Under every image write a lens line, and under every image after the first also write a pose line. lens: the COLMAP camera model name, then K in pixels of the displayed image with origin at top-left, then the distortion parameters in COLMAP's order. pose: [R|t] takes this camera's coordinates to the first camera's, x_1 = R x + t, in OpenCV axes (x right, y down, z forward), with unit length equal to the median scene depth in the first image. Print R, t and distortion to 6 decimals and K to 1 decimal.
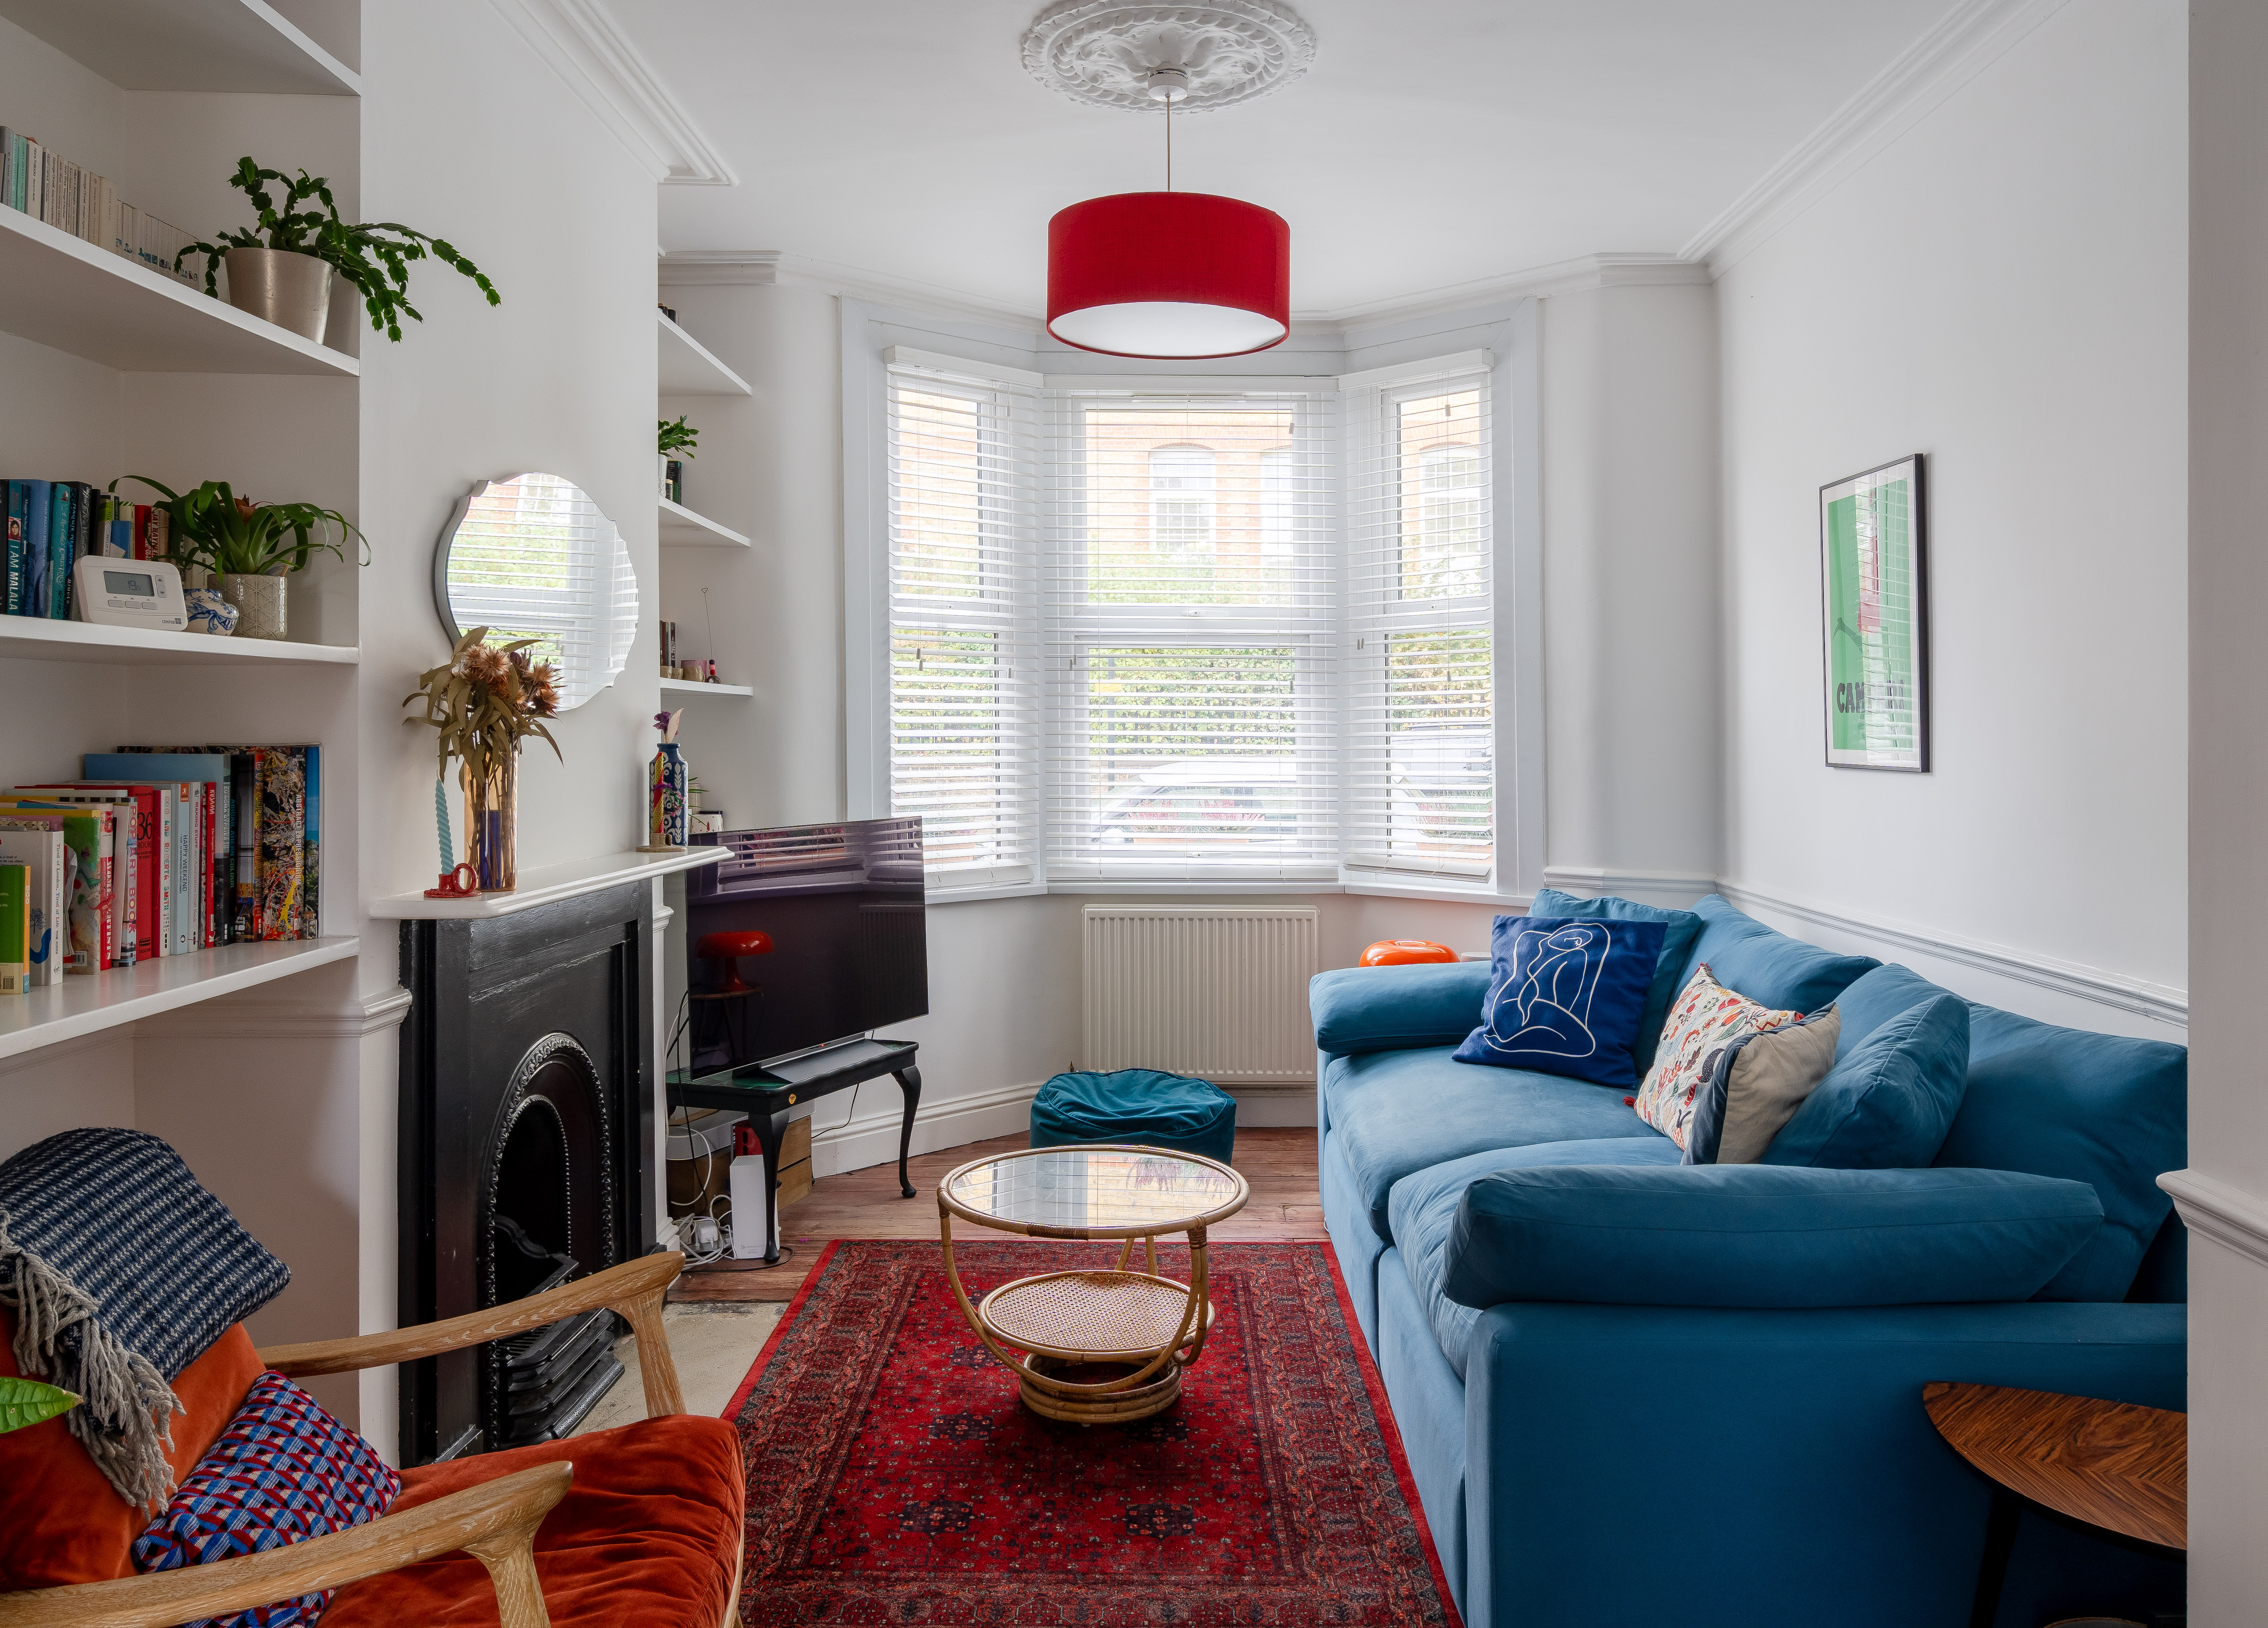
lens RADIAL K [[1622.5, 0, 1193.3], [0, 1622.5, 727.0], [0, 0, 1]] dist [0.007314, 0.000329]
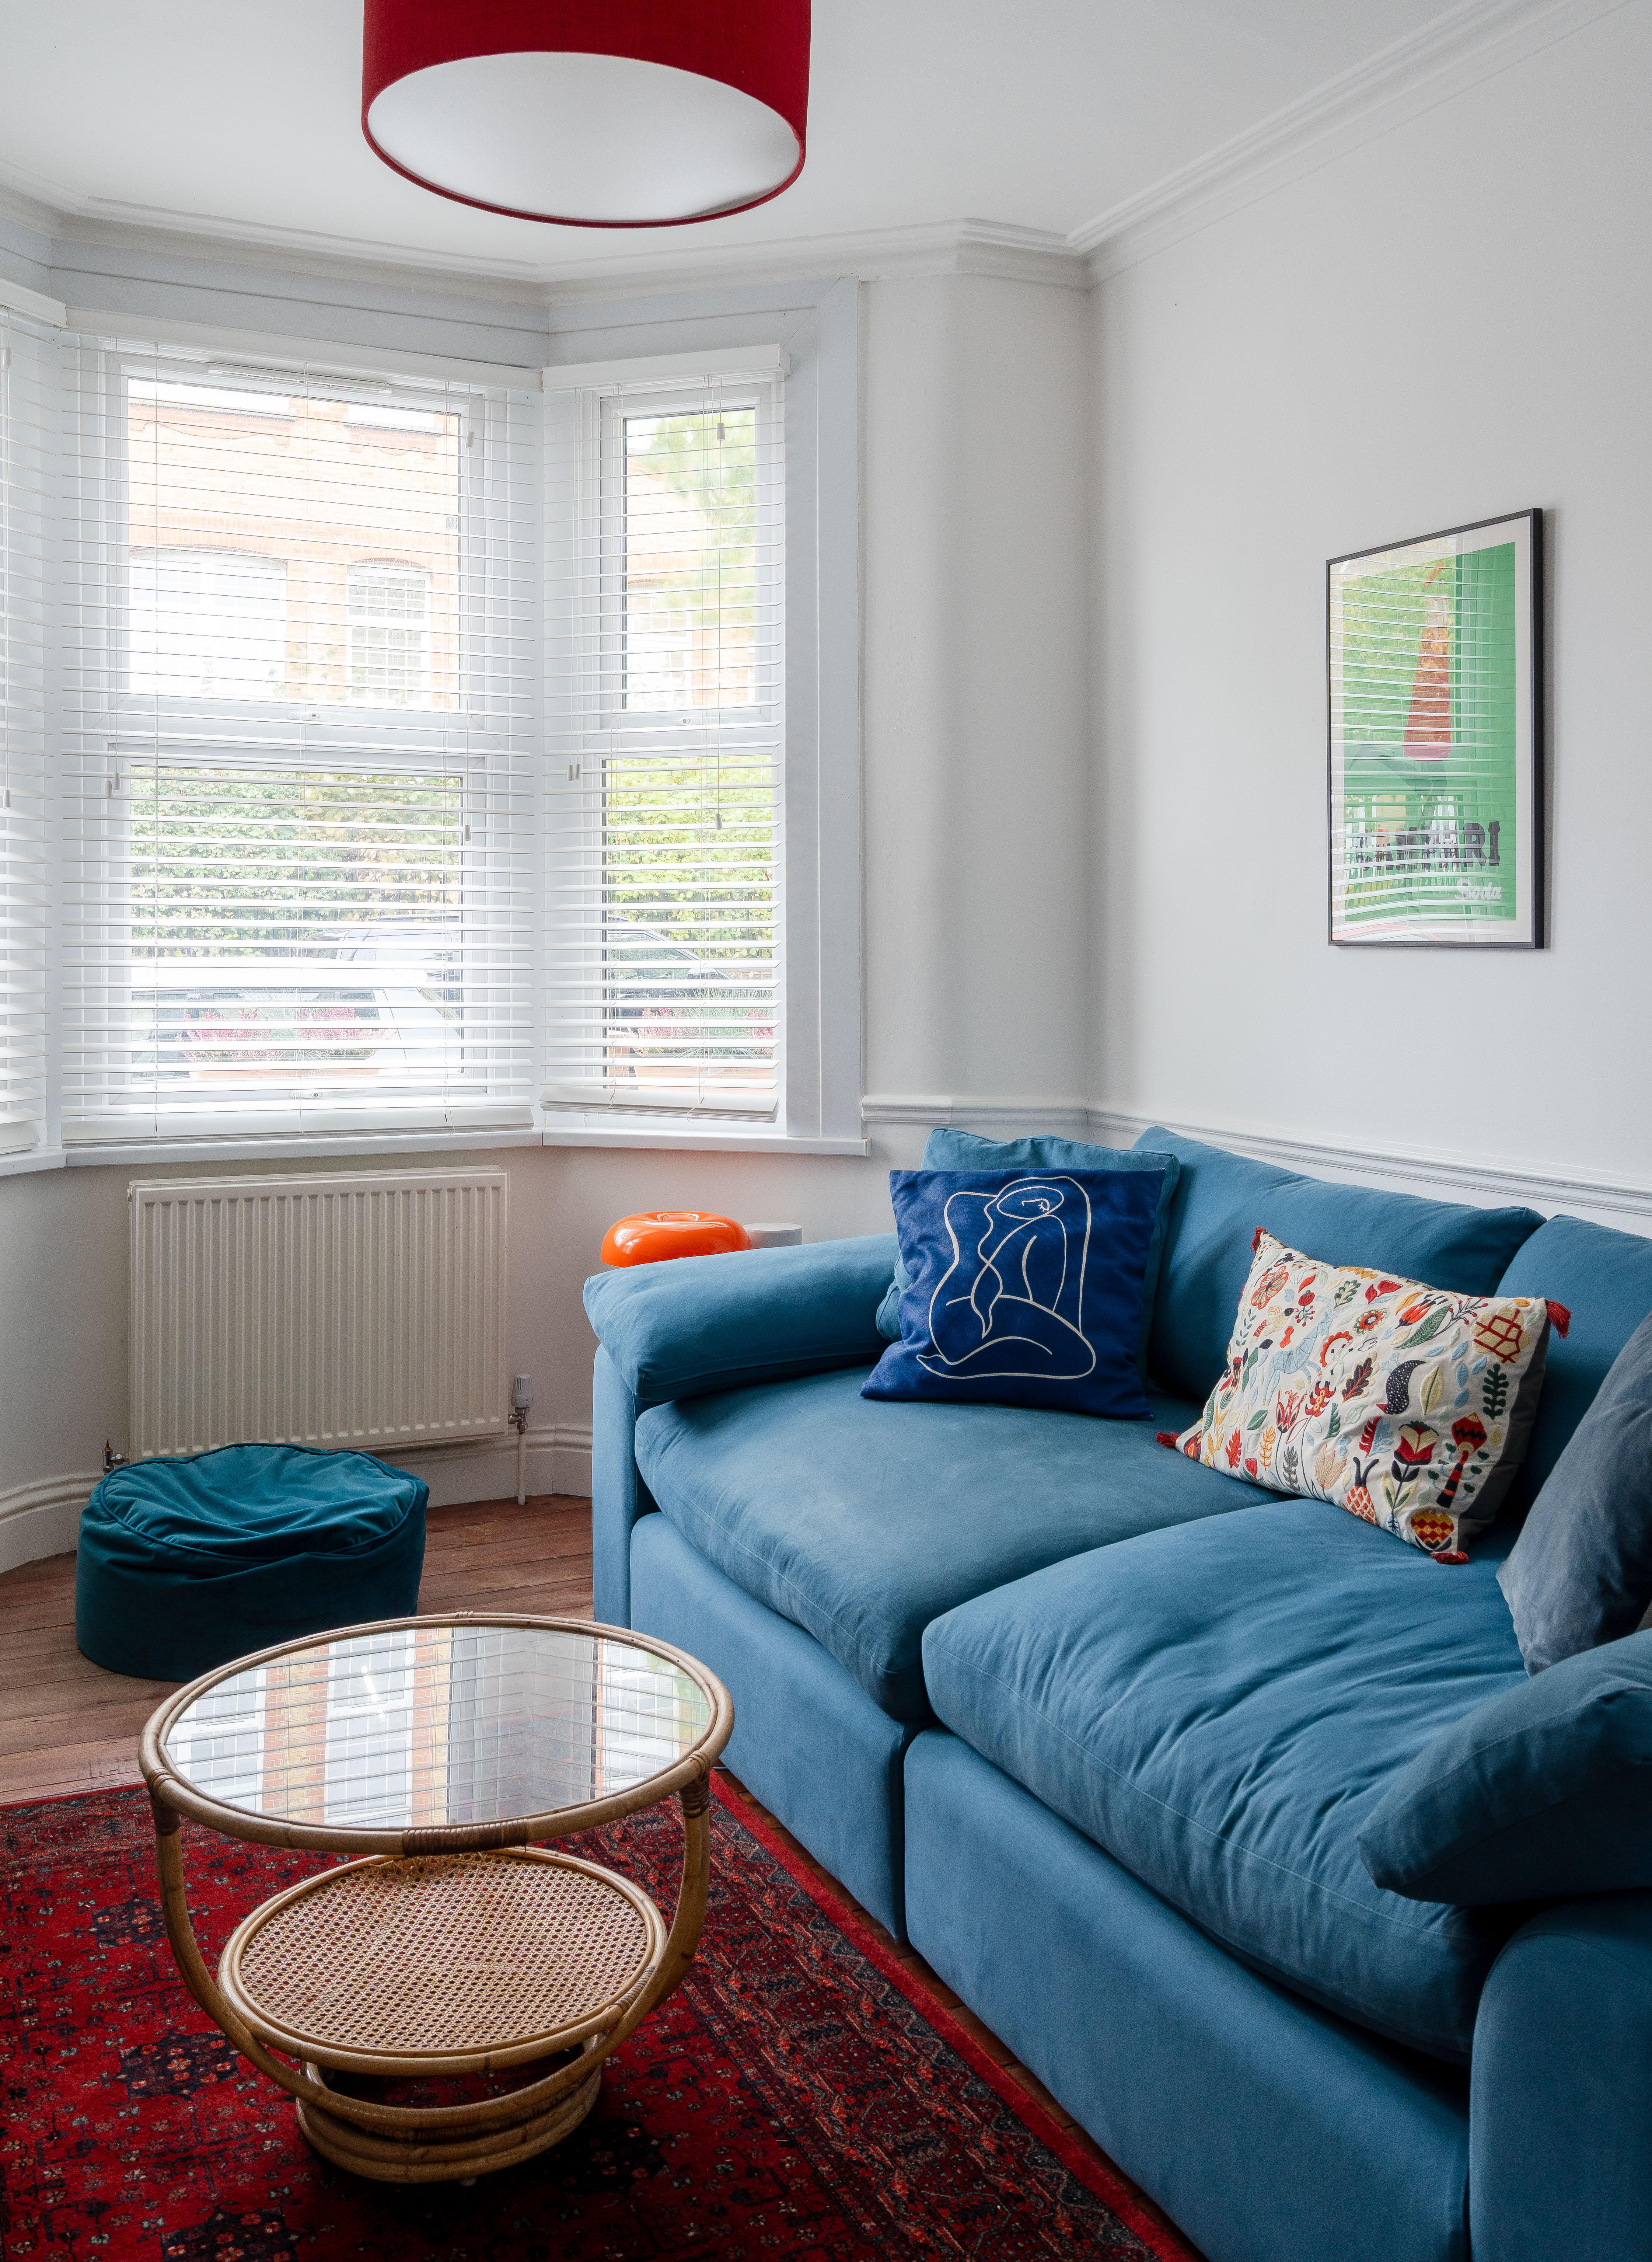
lens RADIAL K [[1938.6, 0, 826.4], [0, 1938.6, 933.1], [0, 0, 1]] dist [-0.003440, -0.001940]
pose [[0.909471, 0.003853, 0.415751, -0.149813], [-0.004288, 0.999991, 0.000112, 0.016743], [-0.415746, -0.001885, 0.909479, 0.256812]]
